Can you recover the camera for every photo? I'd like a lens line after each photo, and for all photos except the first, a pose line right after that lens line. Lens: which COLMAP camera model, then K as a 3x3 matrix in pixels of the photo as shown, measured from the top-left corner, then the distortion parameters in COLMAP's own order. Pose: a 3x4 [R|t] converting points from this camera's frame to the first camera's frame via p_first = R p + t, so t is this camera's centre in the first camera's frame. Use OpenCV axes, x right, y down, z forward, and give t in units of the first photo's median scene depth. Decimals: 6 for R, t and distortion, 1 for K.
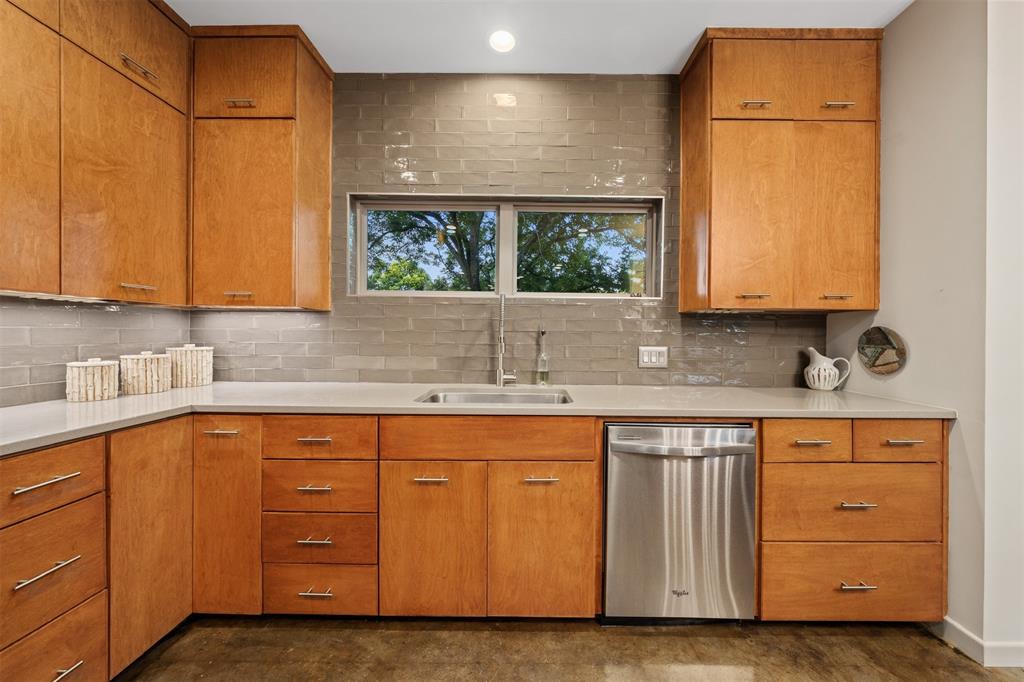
lens RADIAL K [[347.2, 0, 519.4], [0, 347.2, 337.2], [0, 0, 1]] dist [-0.003404, 0.000666]
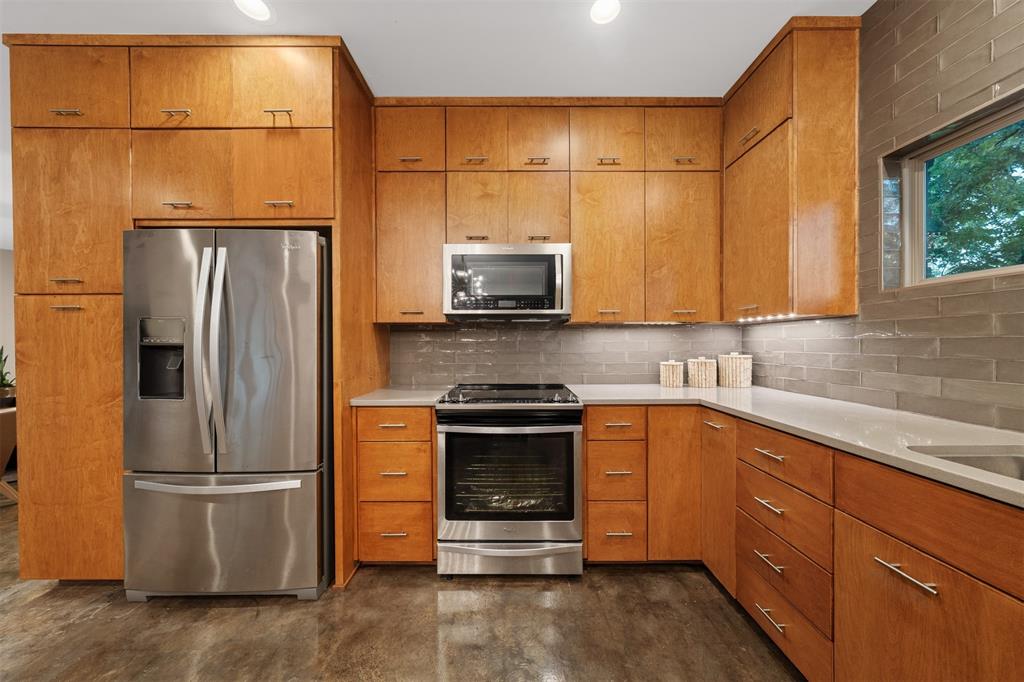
lens RADIAL K [[347.2, 0, 511.7], [0, 347.2, 344.2], [0, 0, 1]] dist [-0.003404, 0.000666]
pose [[0.021889, -0.004436, -0.999751, 0.282433], [-0.004005, 0.999982, -0.004525, -0.000766], [0.999752, 0.004103, 0.021870, 0.217516]]
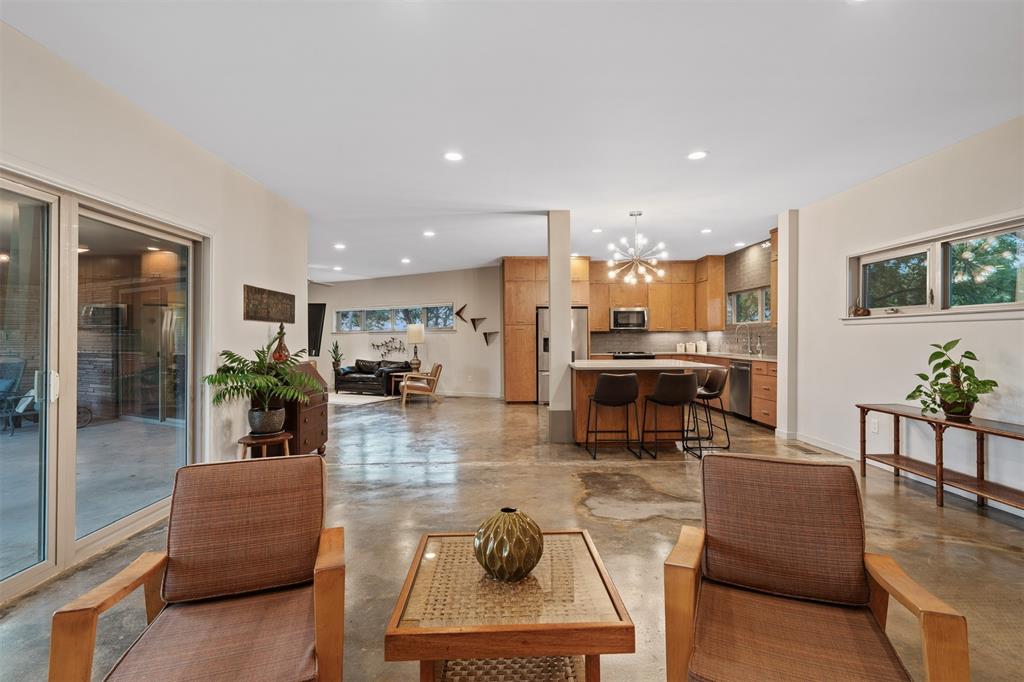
lens RADIAL K [[480.1, 0, 518.4], [0, 480.1, 338.8], [0, 0, 1]] dist [0.001028, 0.000142]
pose [[0.049316, -0.007728, -0.998753, 4.453555], [-0.001178, 0.999969, -0.007795, 0.045844], [0.998783, 0.001561, 0.049305, -1.301310]]
